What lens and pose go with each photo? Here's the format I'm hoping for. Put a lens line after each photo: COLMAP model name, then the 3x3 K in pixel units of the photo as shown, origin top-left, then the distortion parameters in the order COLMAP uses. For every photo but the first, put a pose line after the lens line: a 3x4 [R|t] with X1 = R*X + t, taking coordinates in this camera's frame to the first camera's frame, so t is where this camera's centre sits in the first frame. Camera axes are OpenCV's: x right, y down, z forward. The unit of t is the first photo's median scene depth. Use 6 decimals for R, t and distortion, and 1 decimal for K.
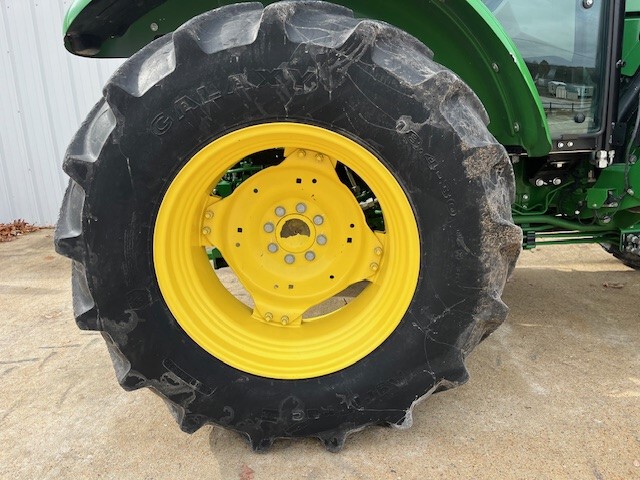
lens RADIAL K [[473.7, 0, 326.8], [0, 473.7, 242.7], [0, 0, 1]] dist [0.031404, -0.011843]
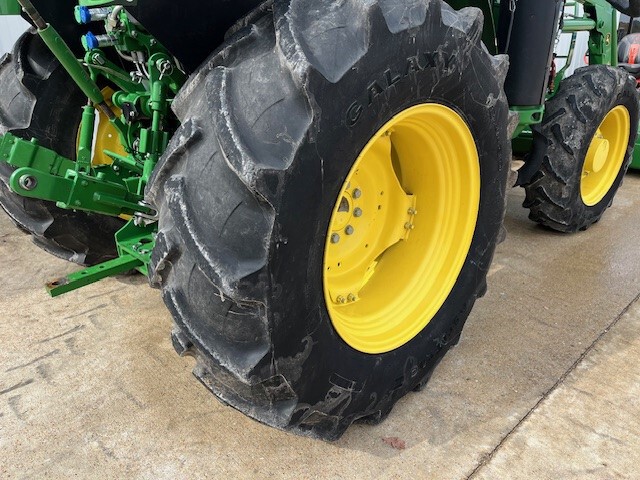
lens RADIAL K [[473.7, 0, 319.3], [0, 473.7, 239.8], [0, 0, 1]] dist [0.031404, -0.011843]
pose [[0.706844, -0.243340, 0.664197, -0.941204], [0.170780, 0.969897, 0.173593, -0.173418], [-0.686445, -0.009272, 0.727123, 0.380830]]
